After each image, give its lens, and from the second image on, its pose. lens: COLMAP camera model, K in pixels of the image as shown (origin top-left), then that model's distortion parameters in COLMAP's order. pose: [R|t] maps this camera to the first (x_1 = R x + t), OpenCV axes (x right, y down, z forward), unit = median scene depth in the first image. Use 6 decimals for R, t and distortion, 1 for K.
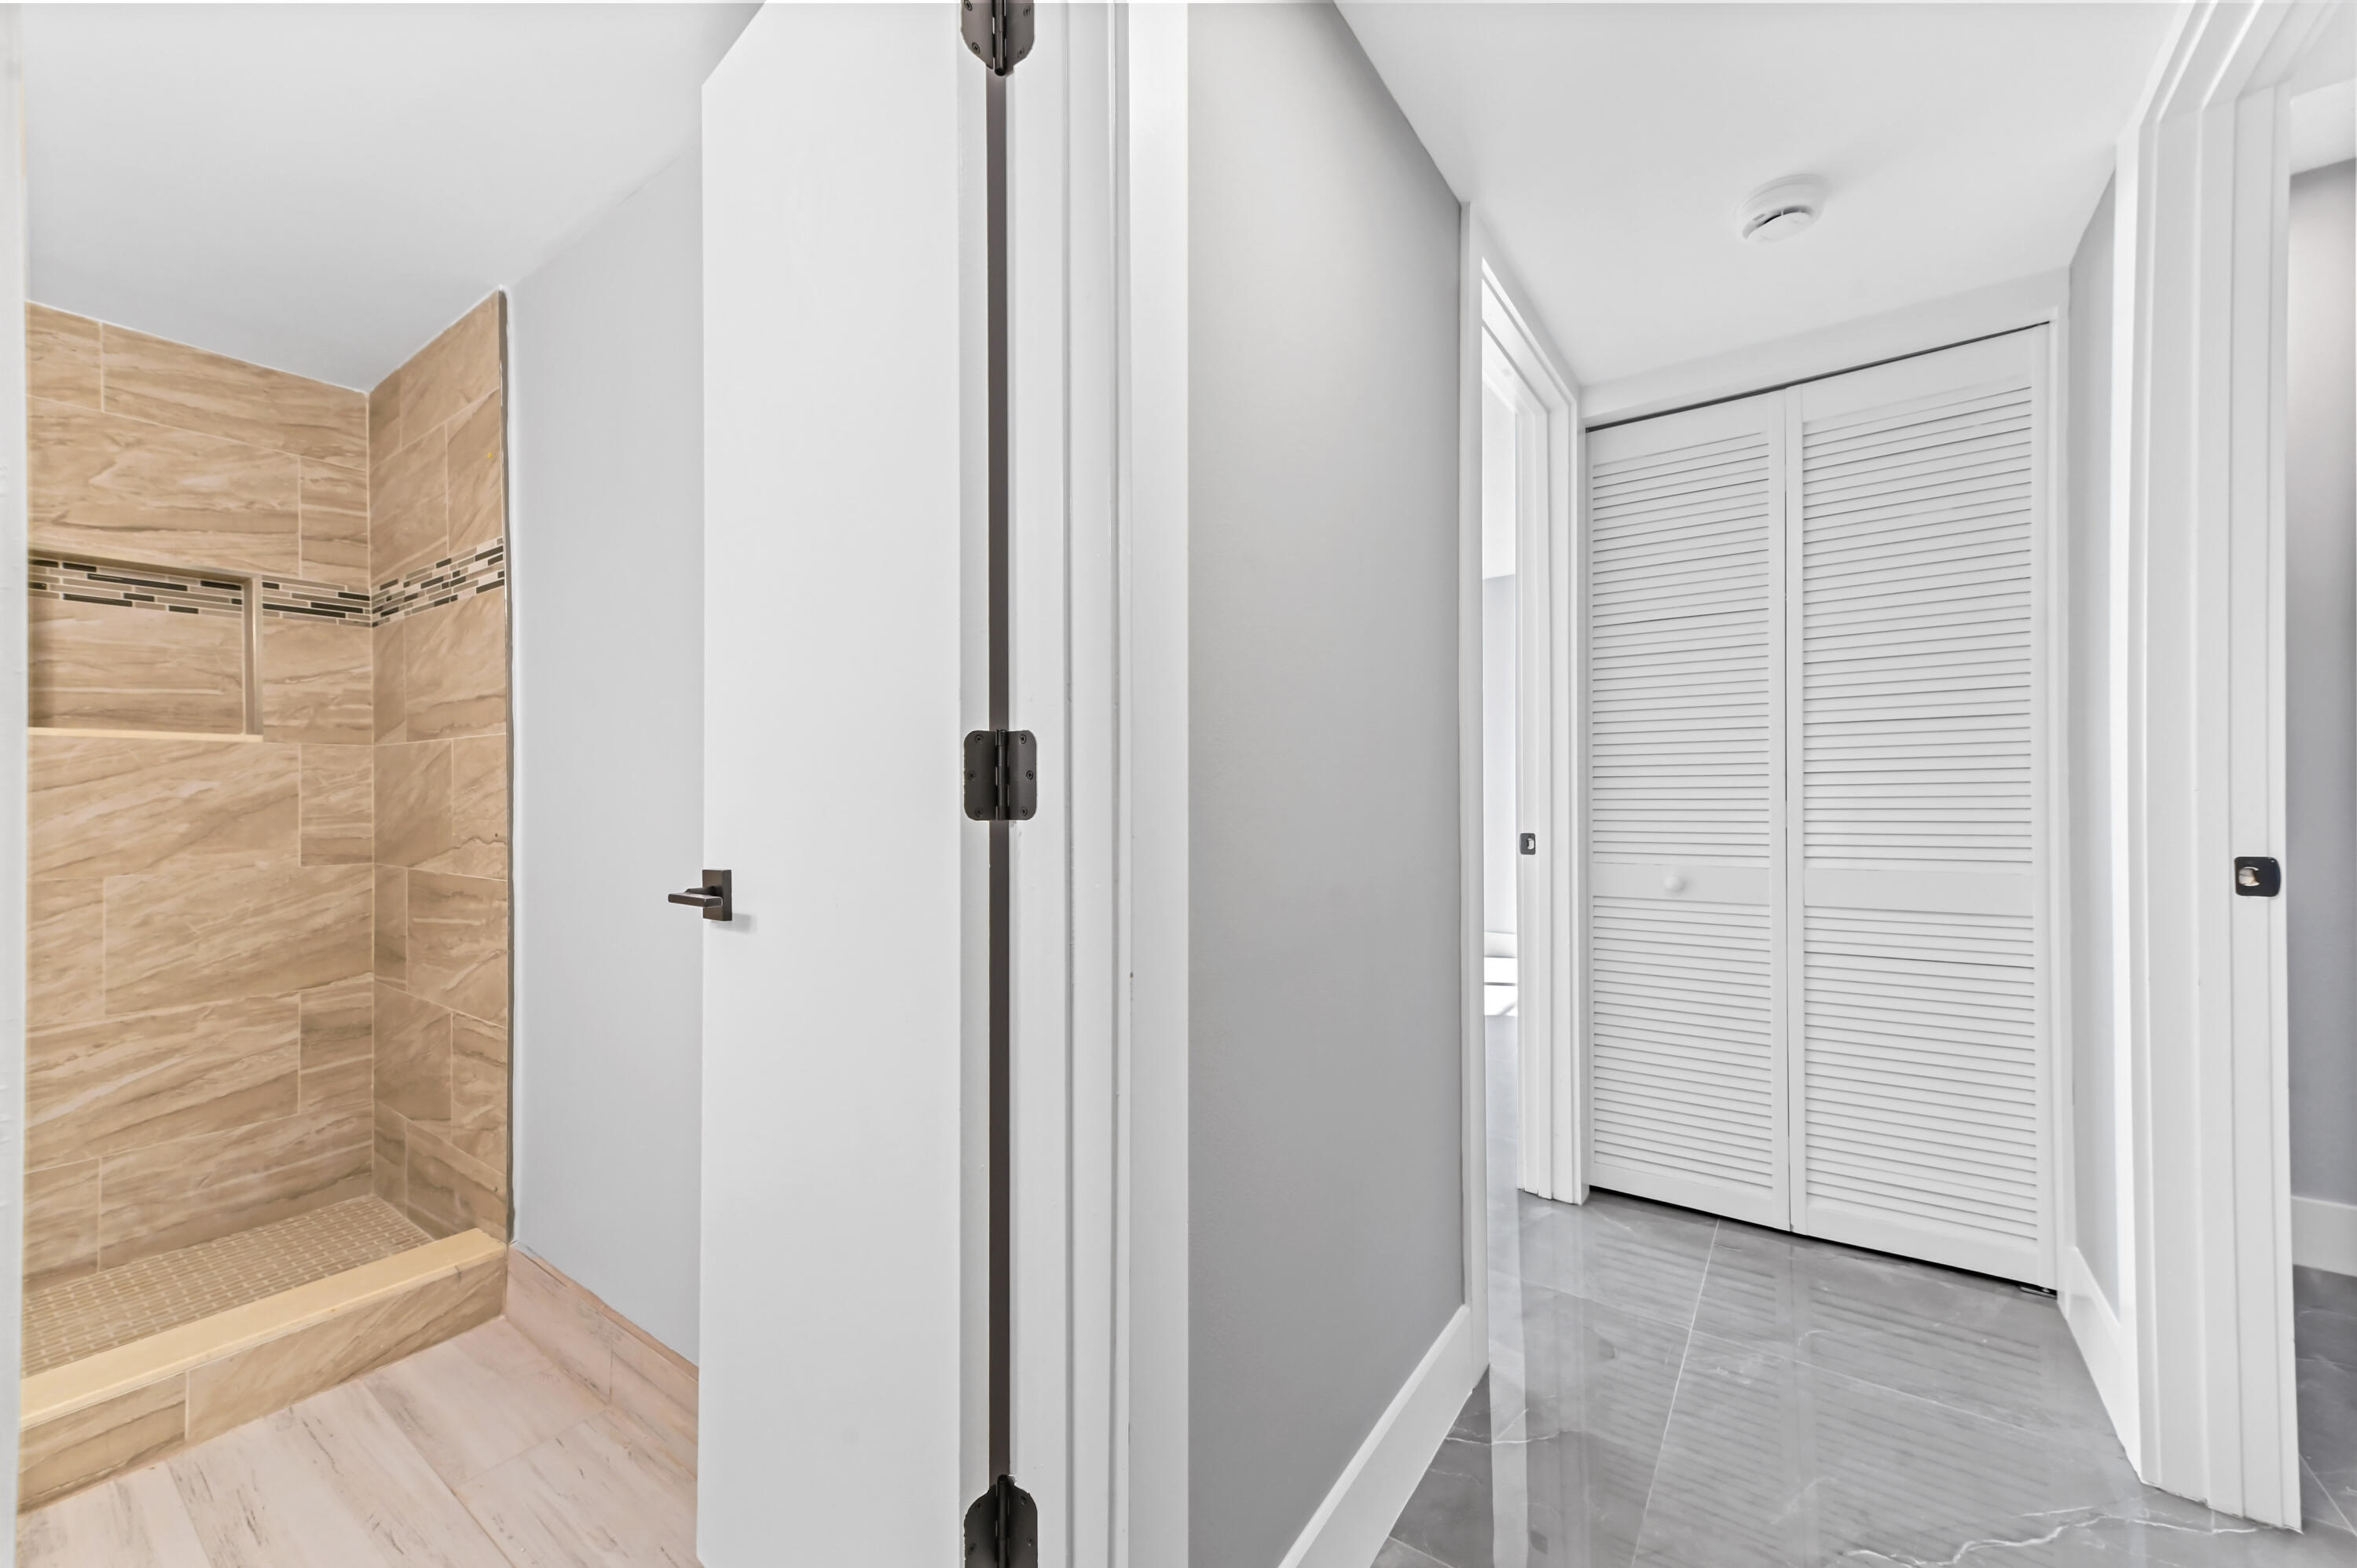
lens RADIAL K [[918.6, 0, 1203.6], [0, 918.6, 793.4], [0, 0, 1]] dist [0.015747, -0.000286]
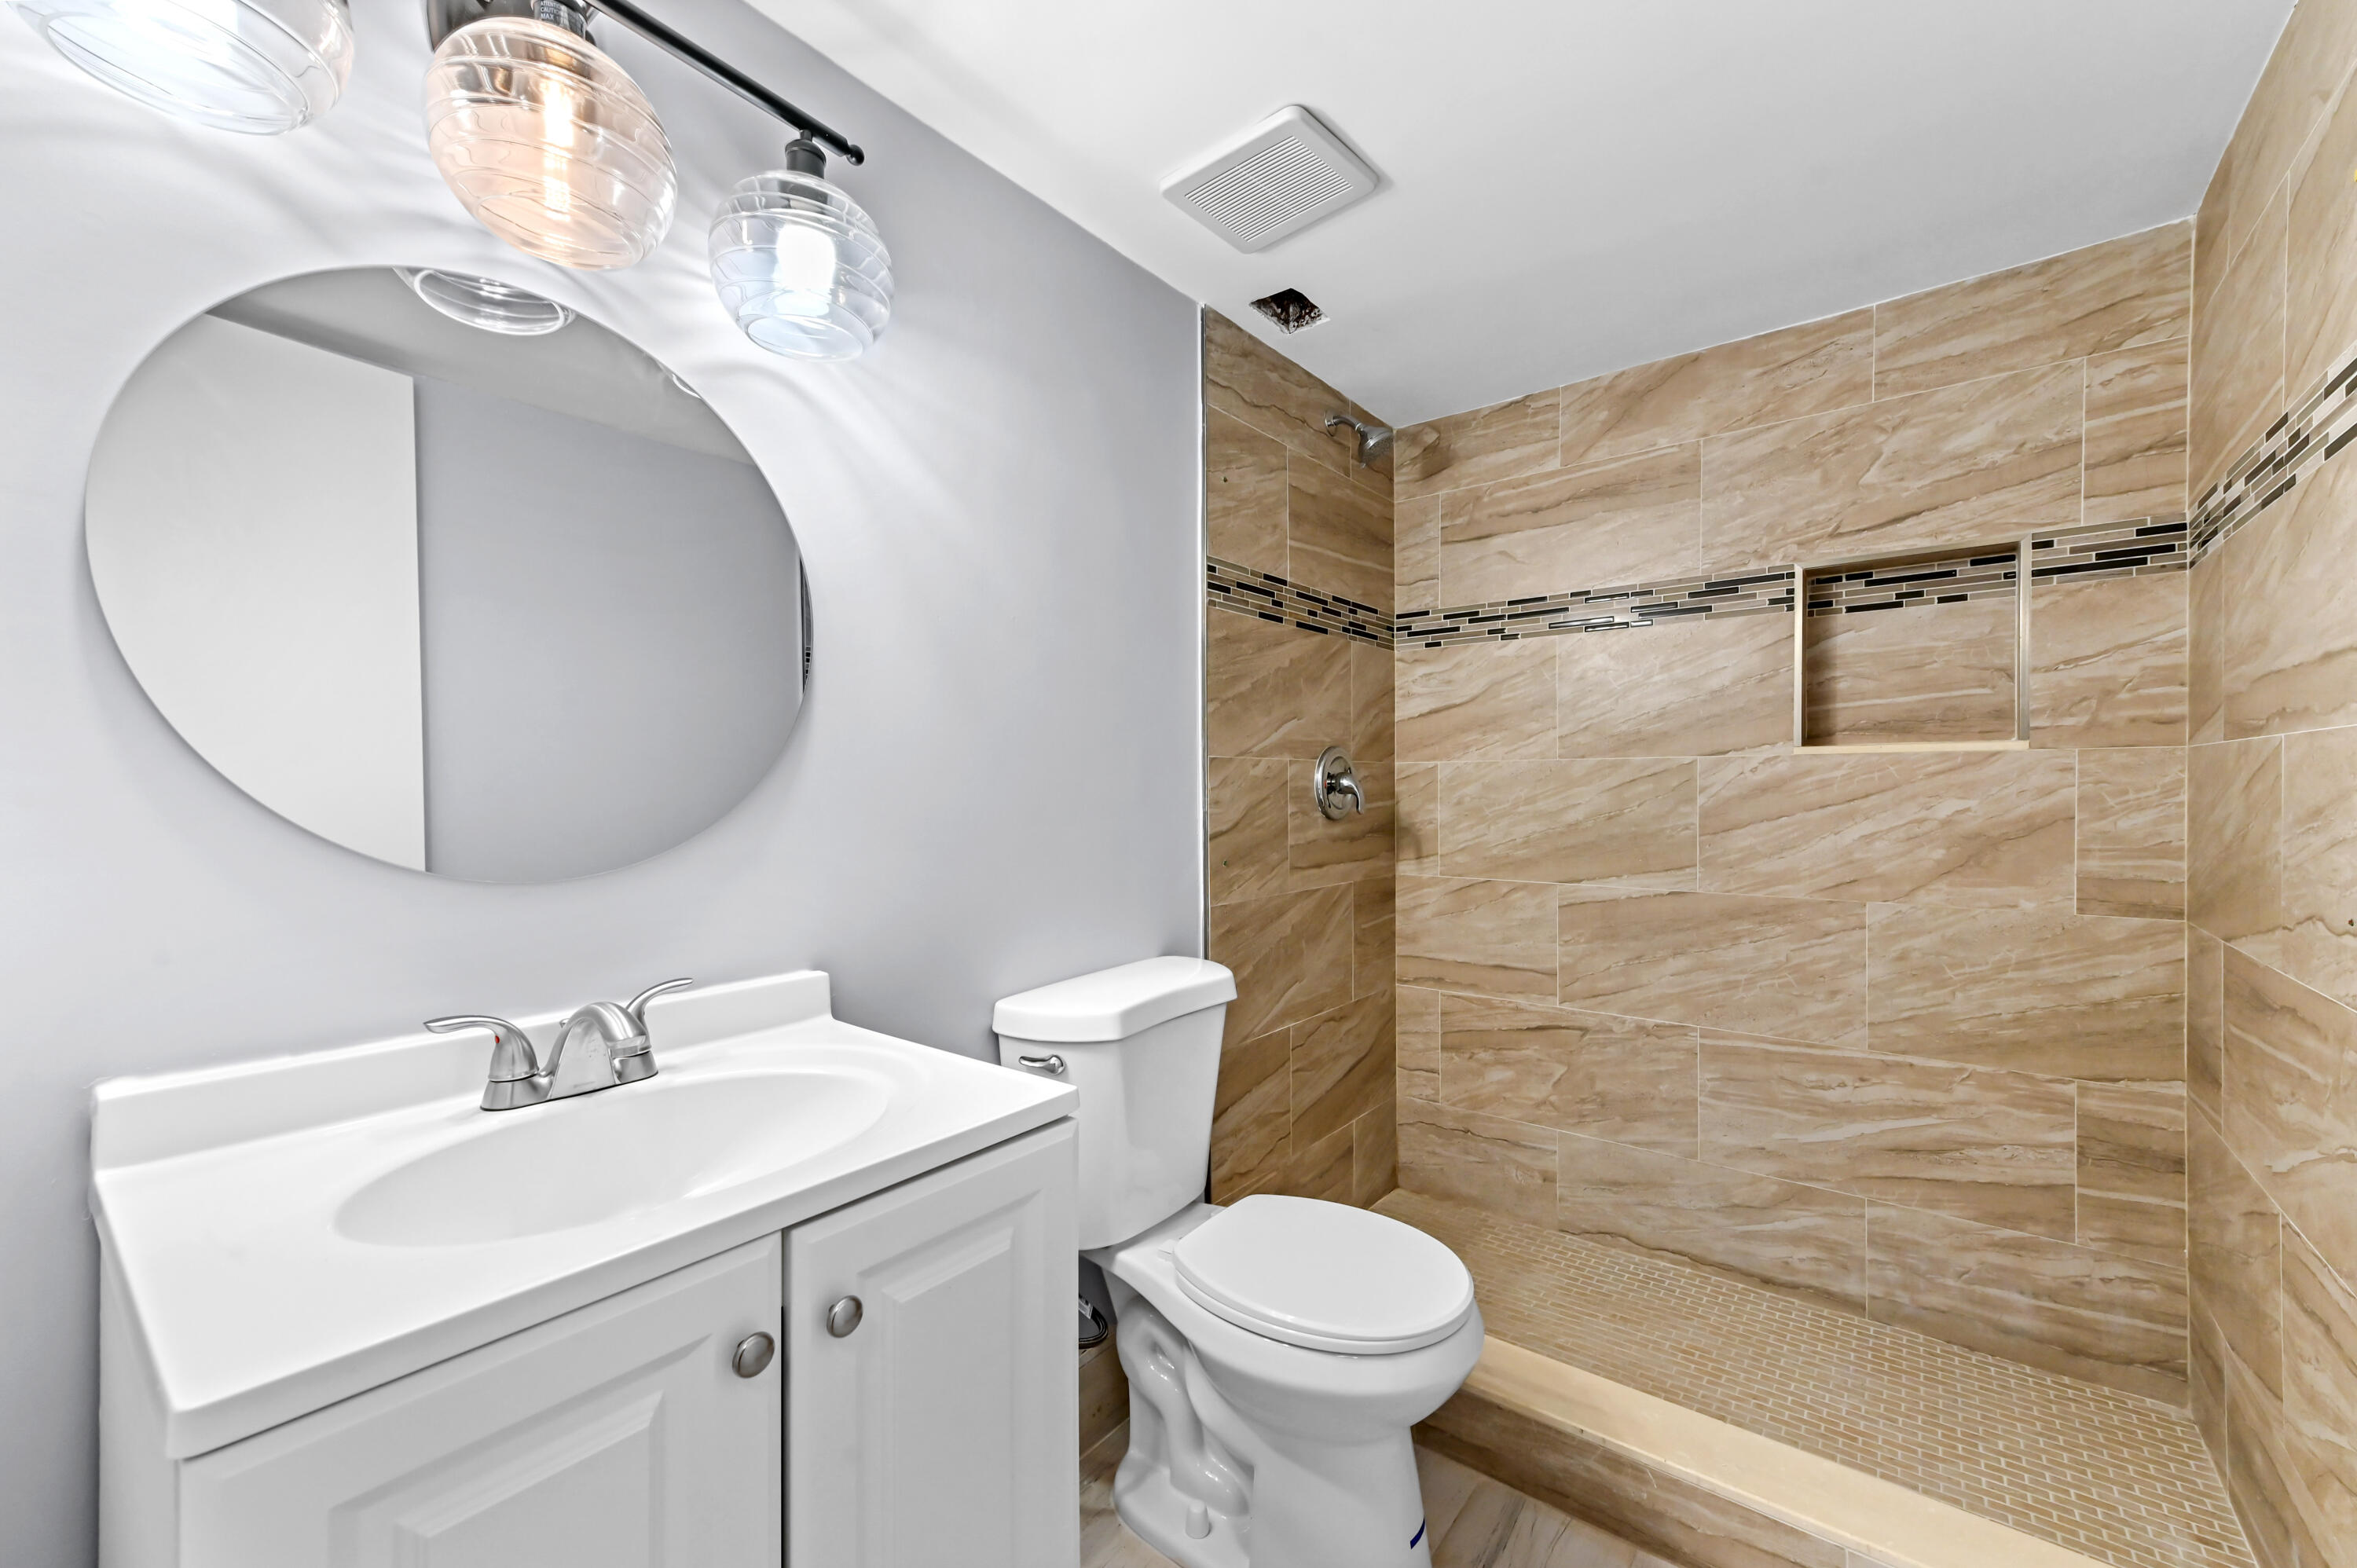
lens RADIAL K [[918.6, 0, 1203.6], [0, 918.6, 793.4], [0, 0, 1]] dist [0.015747, -0.000286]
pose [[-0.072221, 0.016111, -0.997259, -0.185739], [0.006006, 0.999858, 0.015718, -0.034859], [0.997371, -0.004854, -0.072307, 0.373164]]
